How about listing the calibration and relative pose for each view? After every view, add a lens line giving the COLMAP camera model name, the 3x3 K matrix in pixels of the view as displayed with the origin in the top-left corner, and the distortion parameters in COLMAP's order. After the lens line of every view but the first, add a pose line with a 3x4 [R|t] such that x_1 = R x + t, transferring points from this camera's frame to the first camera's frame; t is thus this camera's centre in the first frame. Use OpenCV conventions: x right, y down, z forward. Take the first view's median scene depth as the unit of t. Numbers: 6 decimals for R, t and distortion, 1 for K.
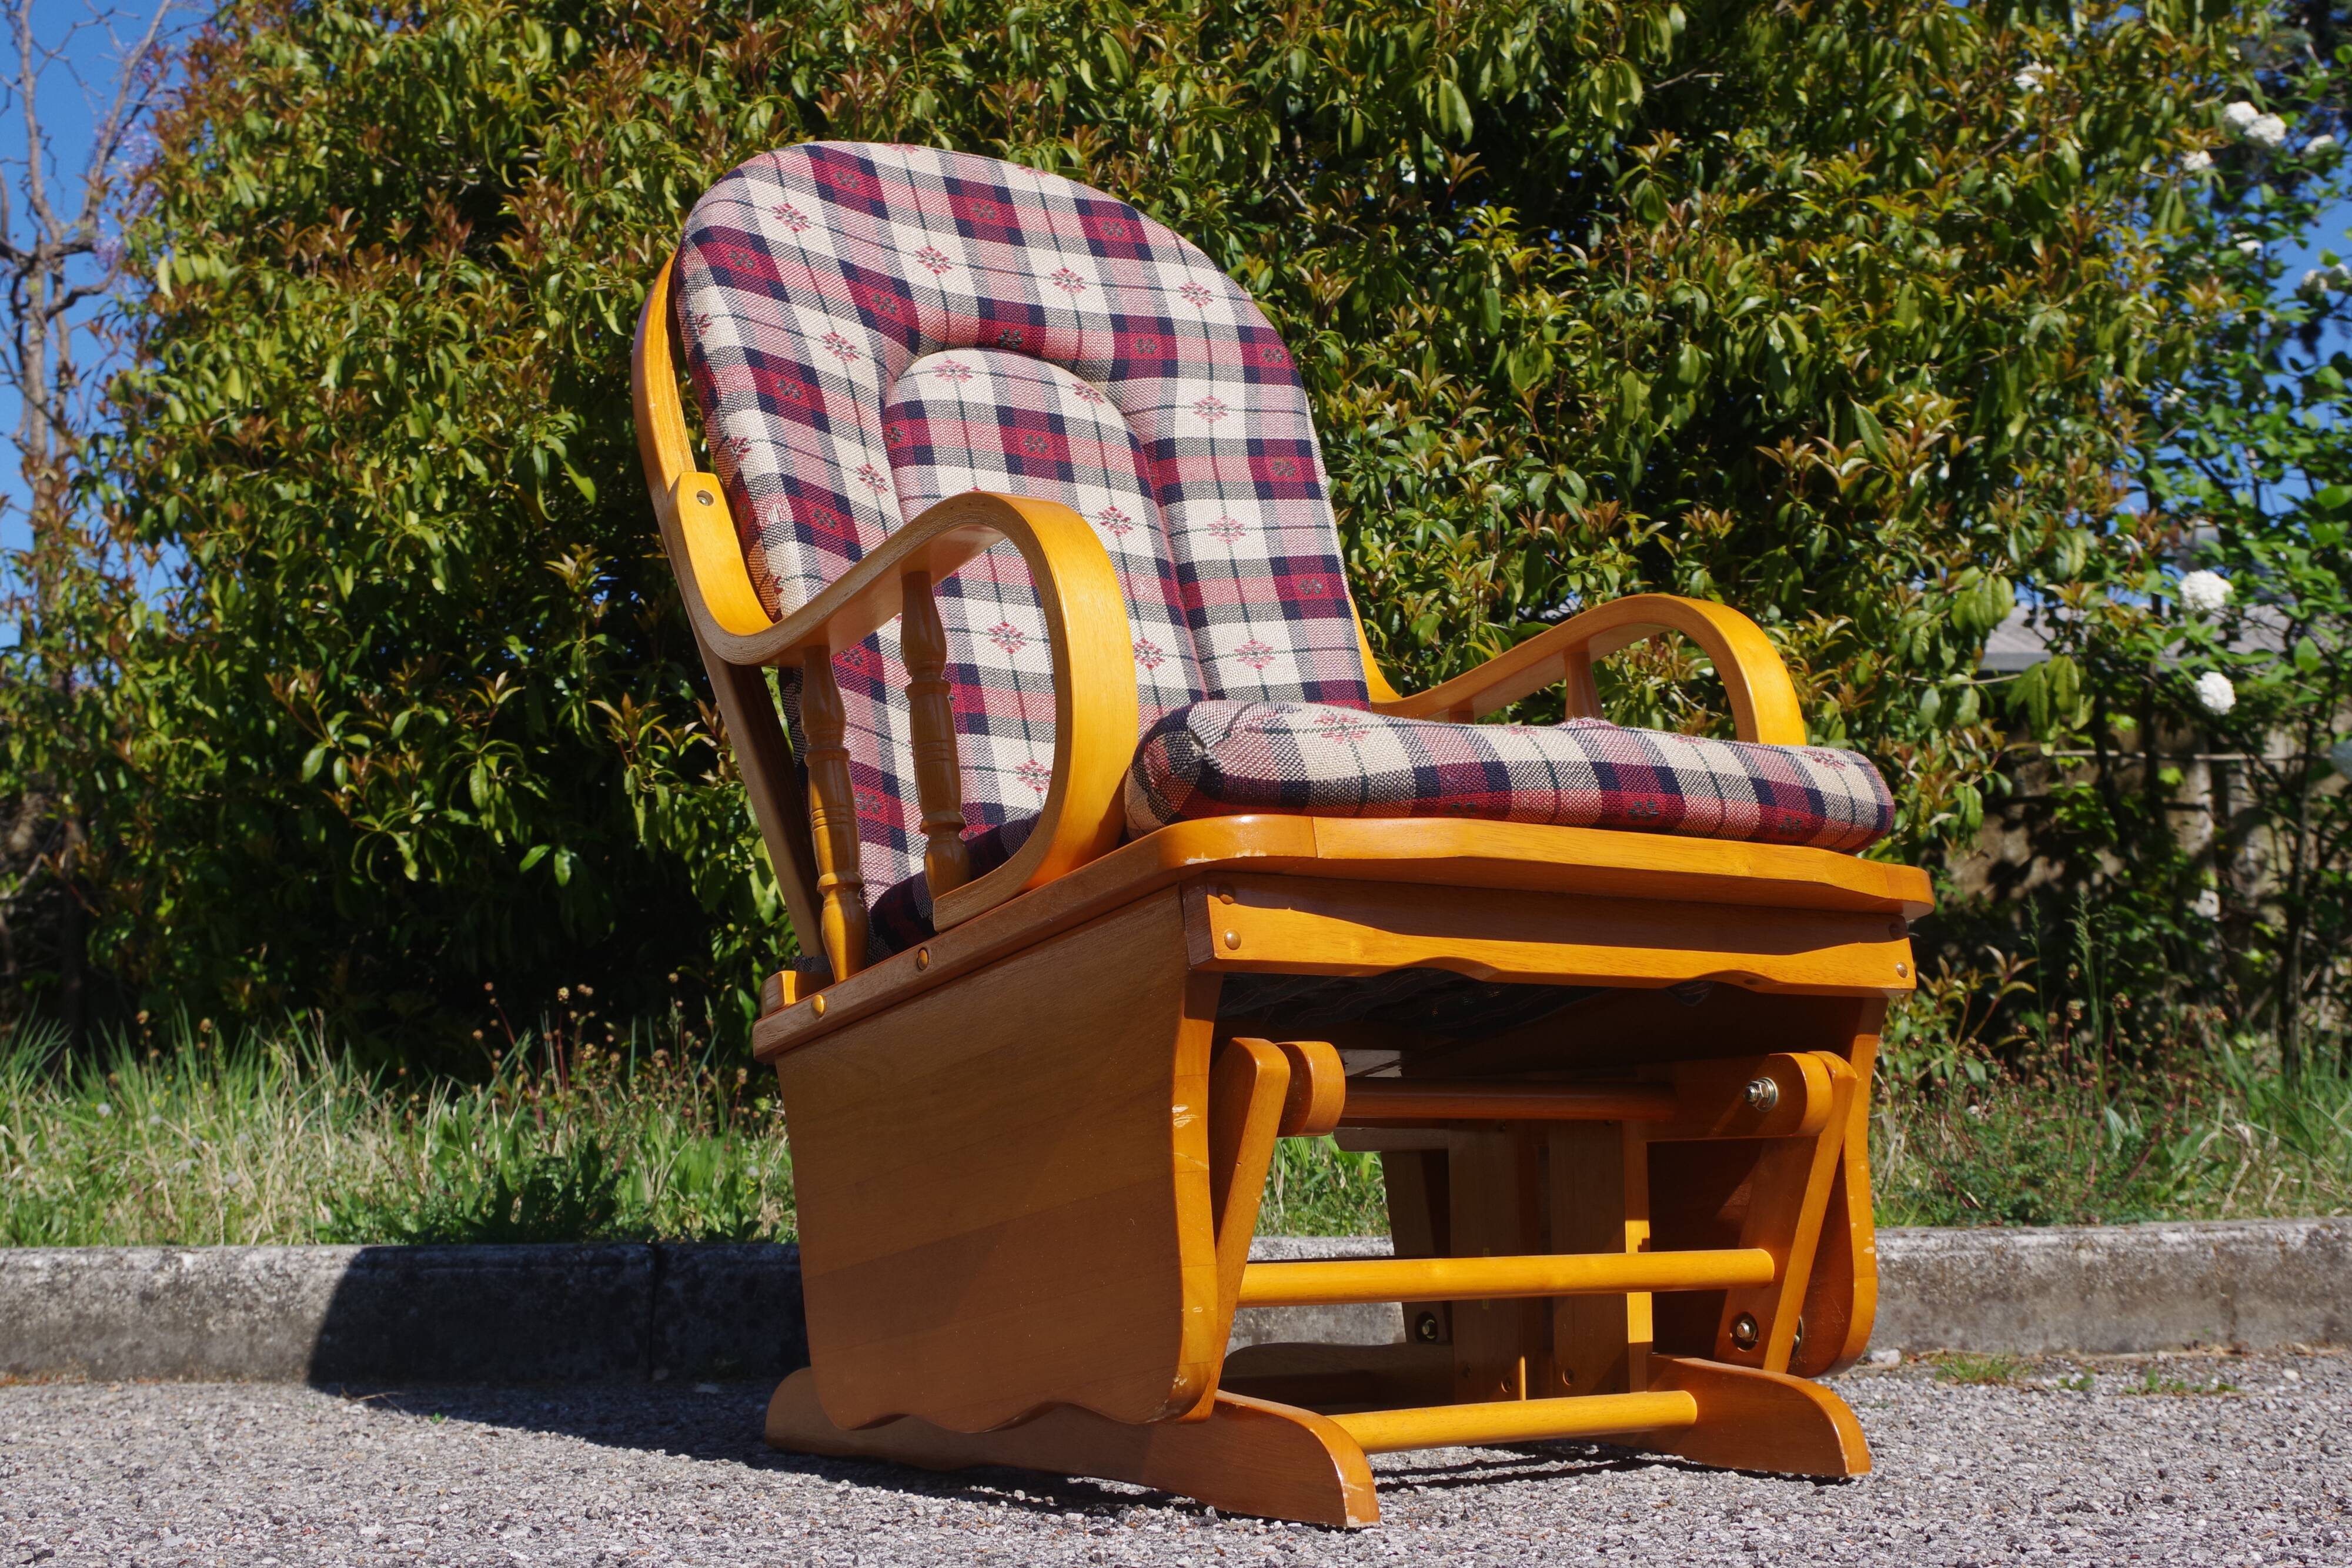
lens RADIAL K [[2874.8, 0, 1164.9], [0, 2874.8, 745.8], [0, 0, 1]] dist [-0.052285, 0.059629]
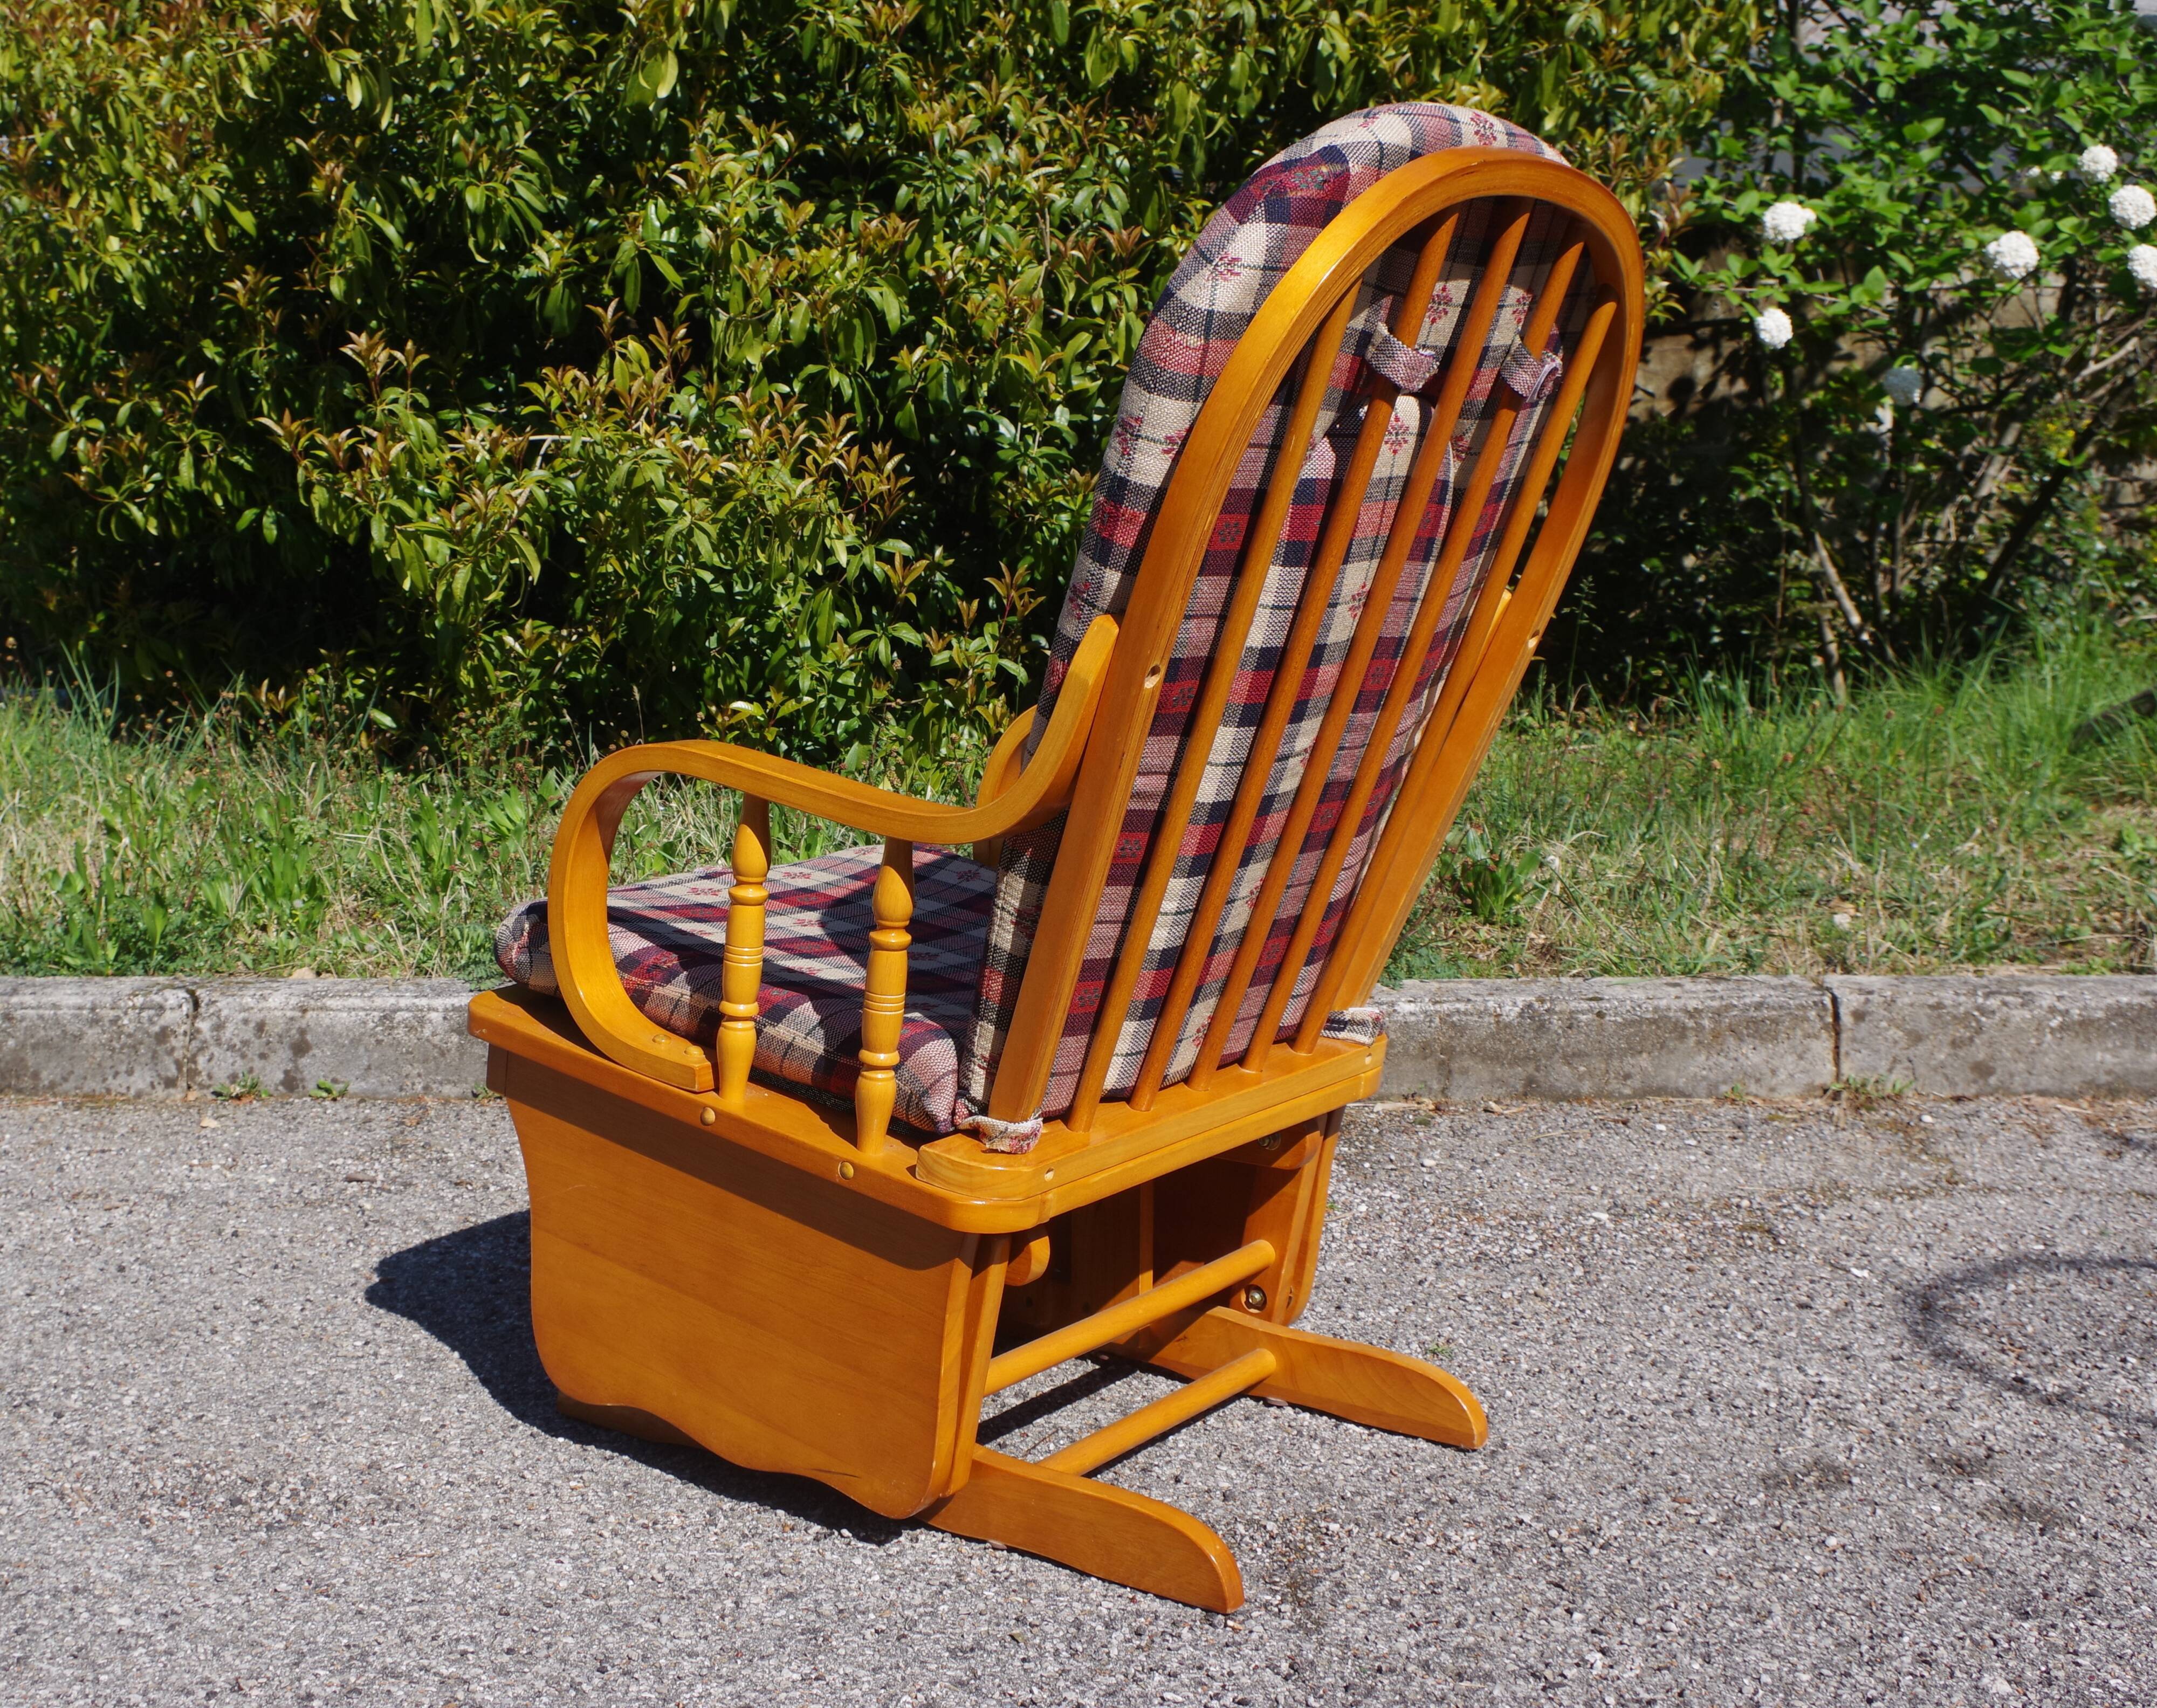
lens RADIAL K [[2565.1, 0, 862.1], [0, 2565.1, 869.5], [0, 0, 1]] dist [-0.081627, 0.069619]
pose [[0.993646, 0.021952, -0.110388, 0.156924], [0.012449, 0.953342, 0.301637, -0.139916], [0.111859, -0.301095, 0.947011, -0.025234]]
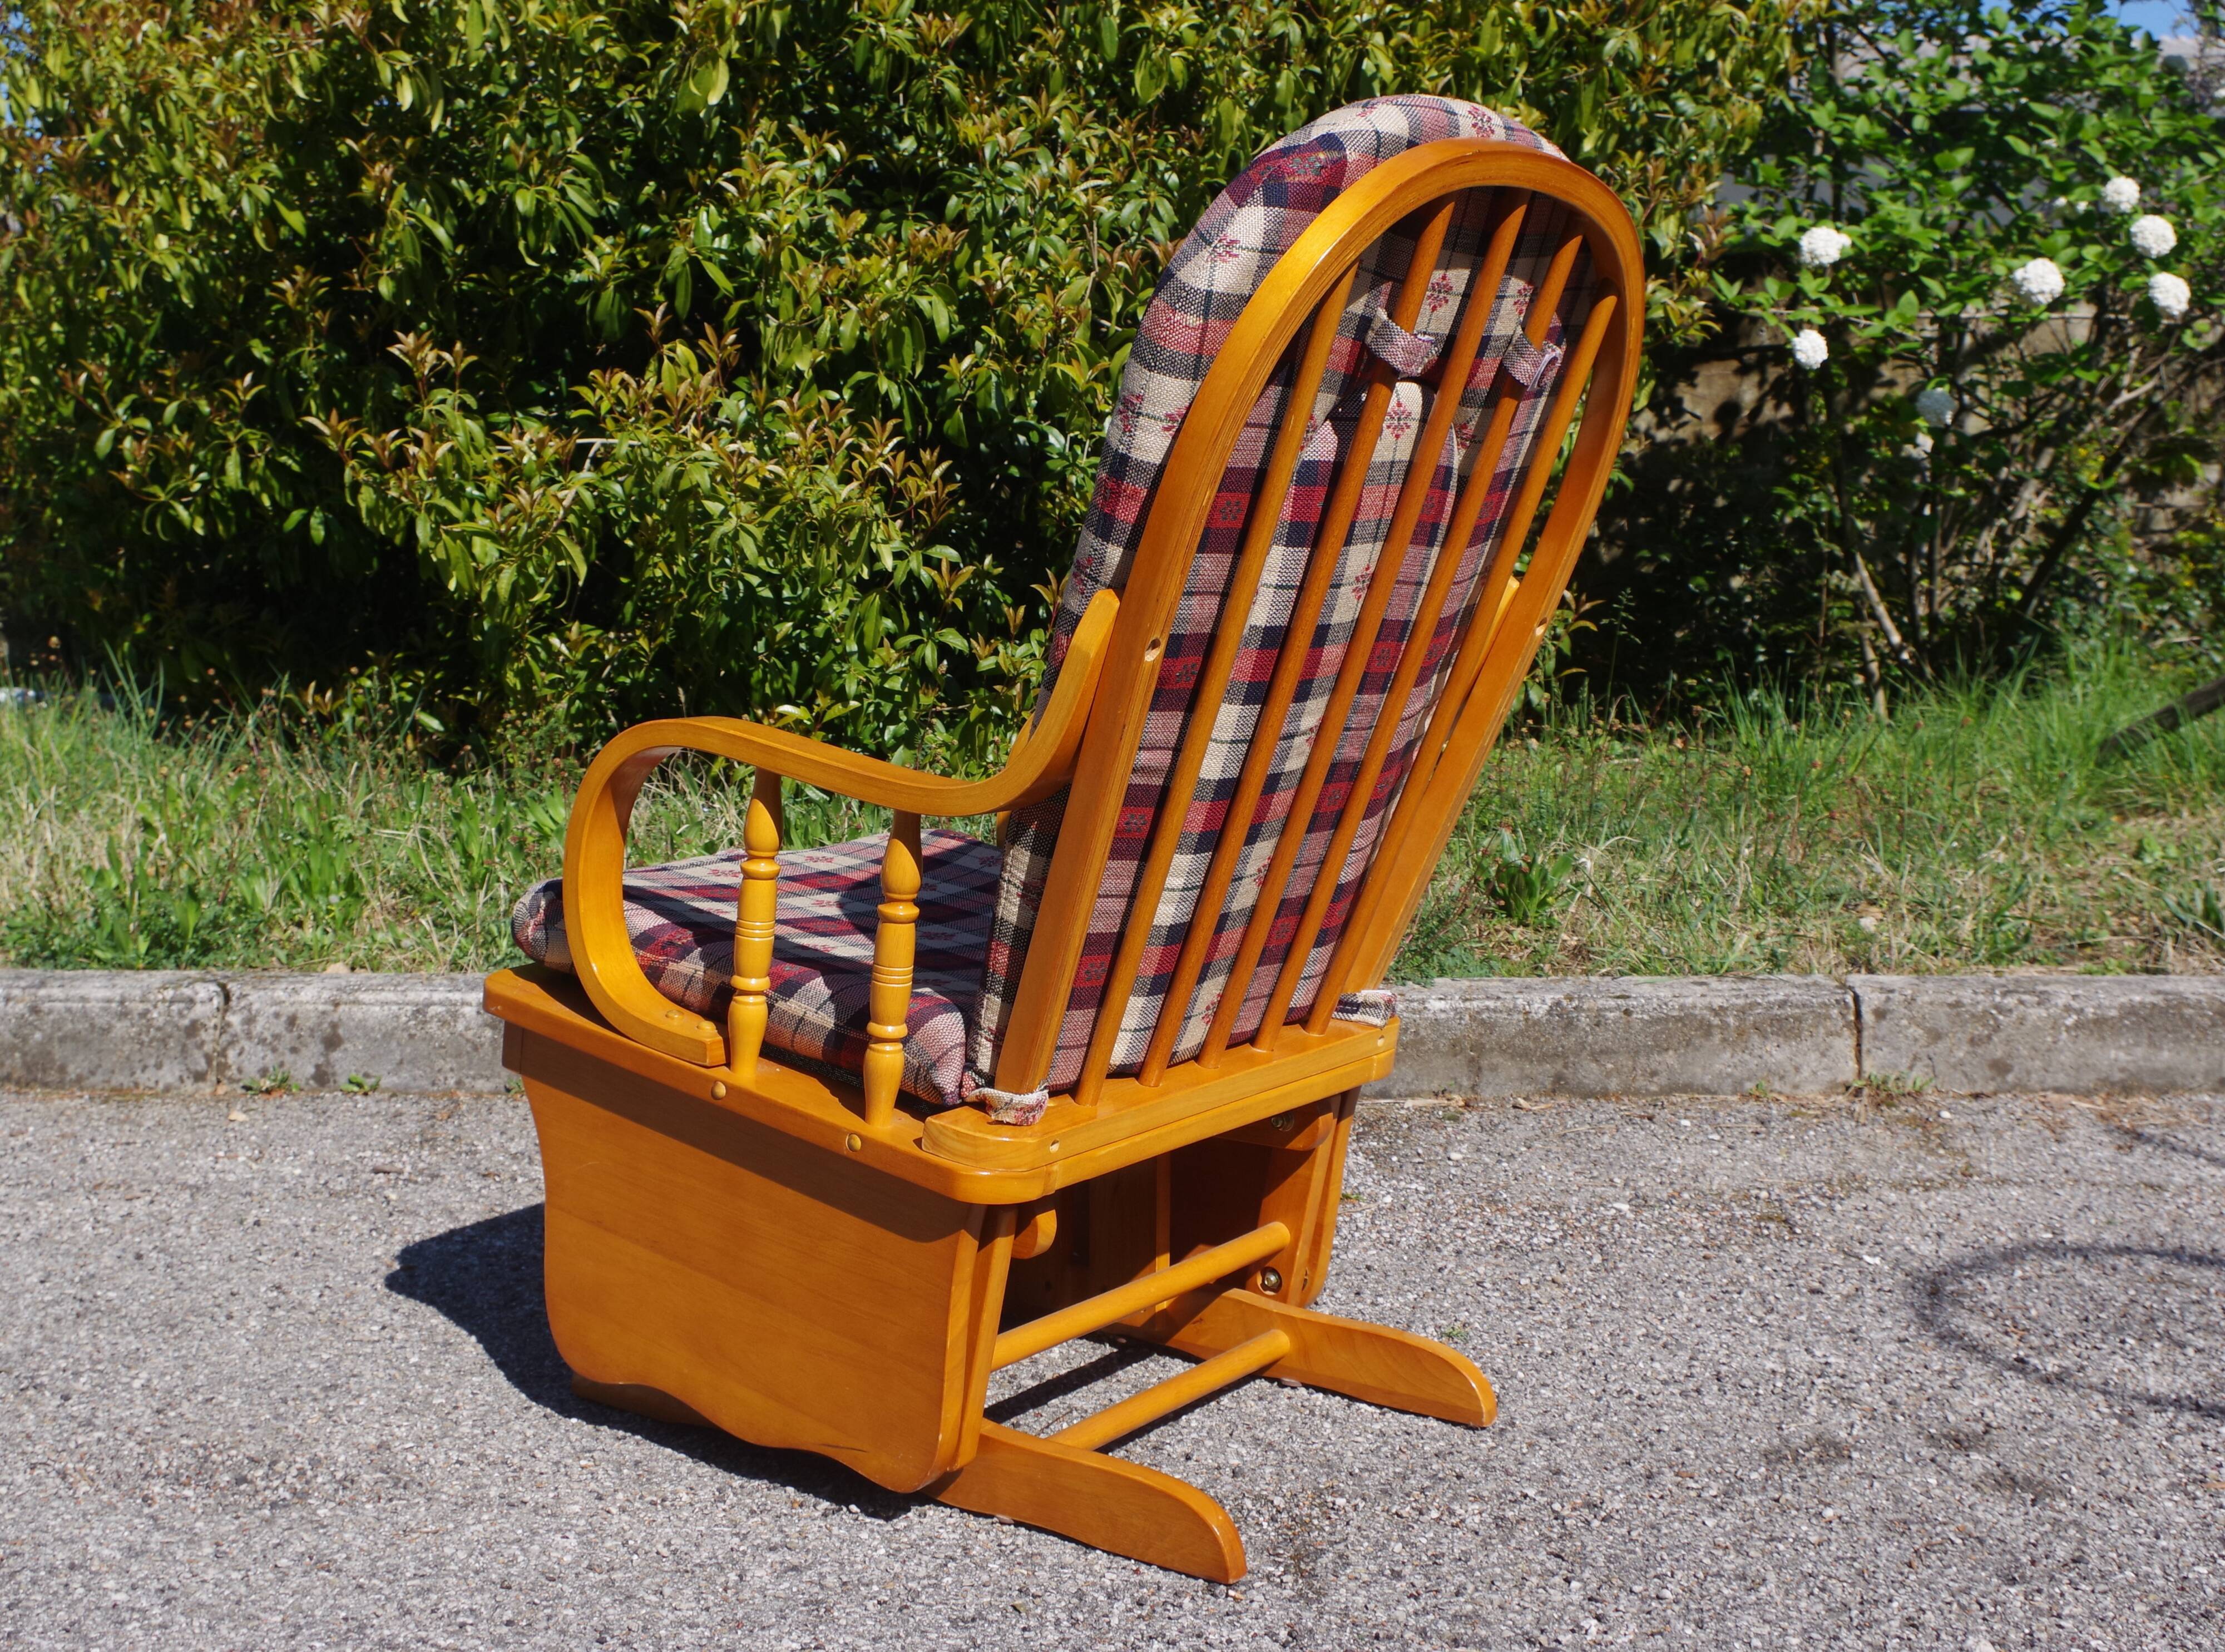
lens RADIAL K [[2566.9, 0, 1043.0], [0, 2566.9, 816.0], [0, 0, 1]] dist [-0.075915, 0.048517]
pose [[0.997381, 0.024703, -0.067981, 0.167018], [-0.005244, 0.962092, 0.272674, -0.133685], [0.072140, -0.271603, 0.959702, -0.030771]]
